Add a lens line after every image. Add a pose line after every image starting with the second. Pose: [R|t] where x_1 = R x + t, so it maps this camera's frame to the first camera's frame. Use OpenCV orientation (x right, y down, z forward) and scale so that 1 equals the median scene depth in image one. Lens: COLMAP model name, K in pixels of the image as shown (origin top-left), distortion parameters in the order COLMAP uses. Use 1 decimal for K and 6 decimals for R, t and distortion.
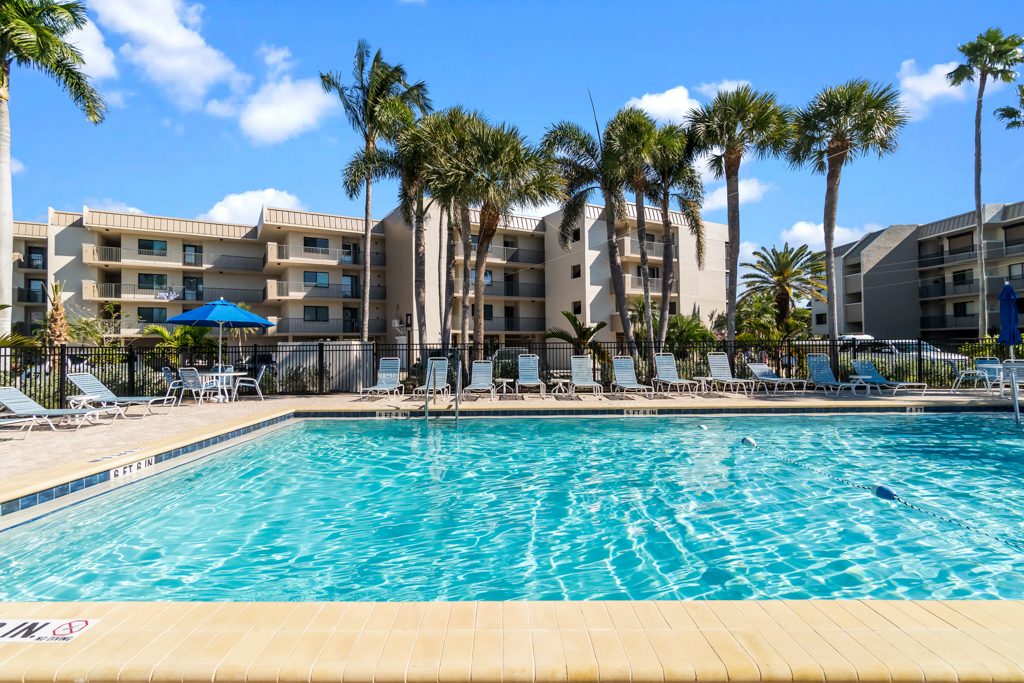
lens RADIAL K [[480.7, 0, 492.0], [0, 480.7, 341.5], [0, 0, 1]] dist [0.000213, -0.000048]
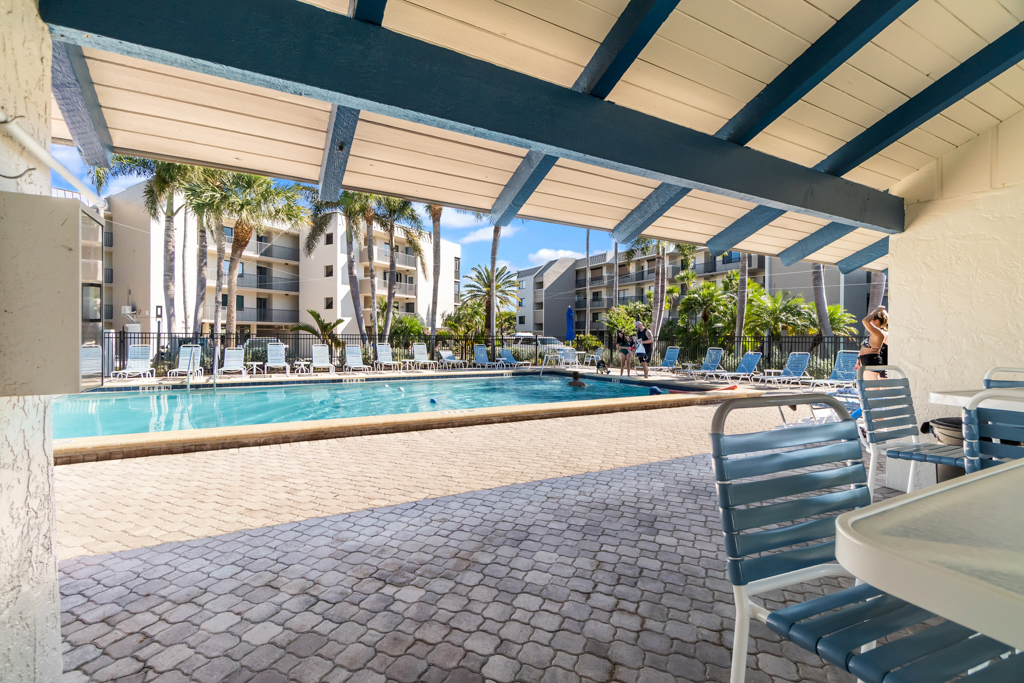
lens RADIAL K [[475.1, 0, 512.0], [0, 475.1, 341.5], [0, 0, 1]] dist [-0.003186, -0.000514]
pose [[0.868221, 0.012299, 0.496024, -0.005093], [-0.020958, 0.999710, 0.011897, -0.004220], [-0.495734, -0.020725, 0.868227, -0.322599]]
